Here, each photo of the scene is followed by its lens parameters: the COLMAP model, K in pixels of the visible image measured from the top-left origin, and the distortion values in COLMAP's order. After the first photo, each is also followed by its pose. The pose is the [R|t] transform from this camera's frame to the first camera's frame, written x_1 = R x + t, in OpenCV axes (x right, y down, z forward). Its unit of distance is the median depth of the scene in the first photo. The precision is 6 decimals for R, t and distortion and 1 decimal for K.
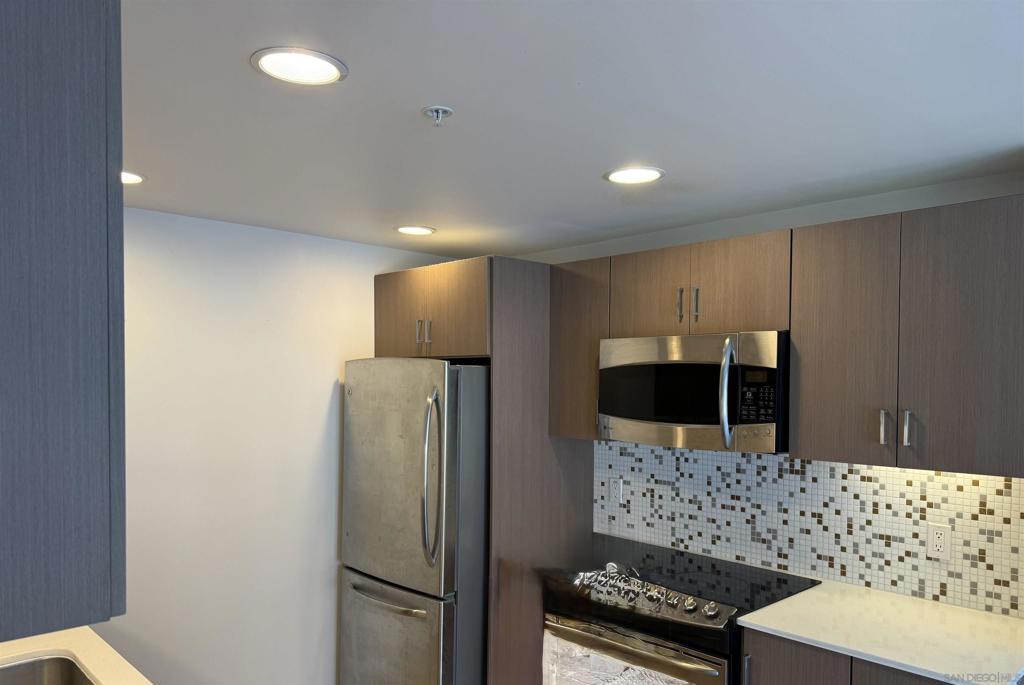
lens RADIAL K [[695.8, 0, 524.0], [0, 695.8, 365.0], [0, 0, 1]] dist [0.003103, -0.007055]
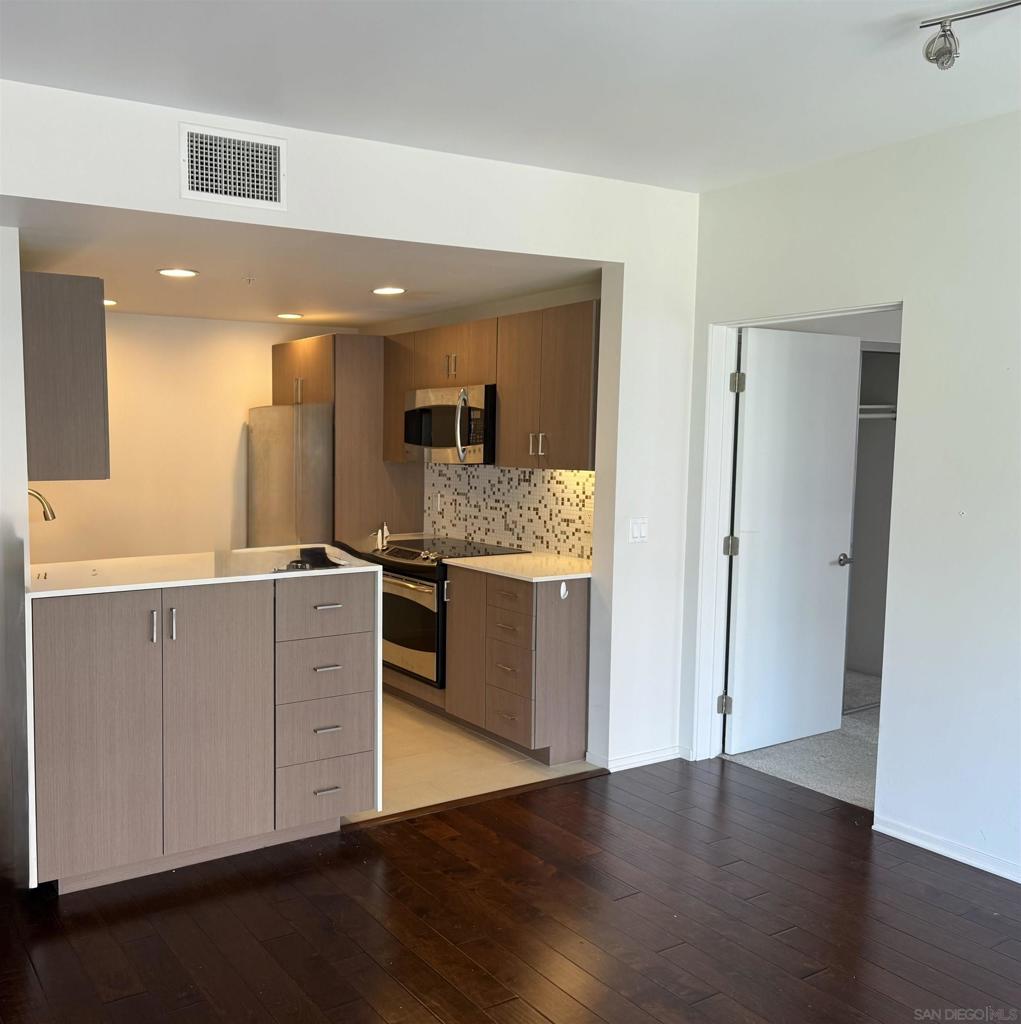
lens RADIAL K [[1064.7, 0, 510.1], [0, 1064.7, 512.0], [0, 0, 1]] dist [-0.123675, 0.000000]
pose [[0.986188, 0.010427, -0.165304, 0.717468], [0.001753, 0.997304, 0.073365, 0.055837], [0.165623, -0.072641, 0.983510, -1.179457]]
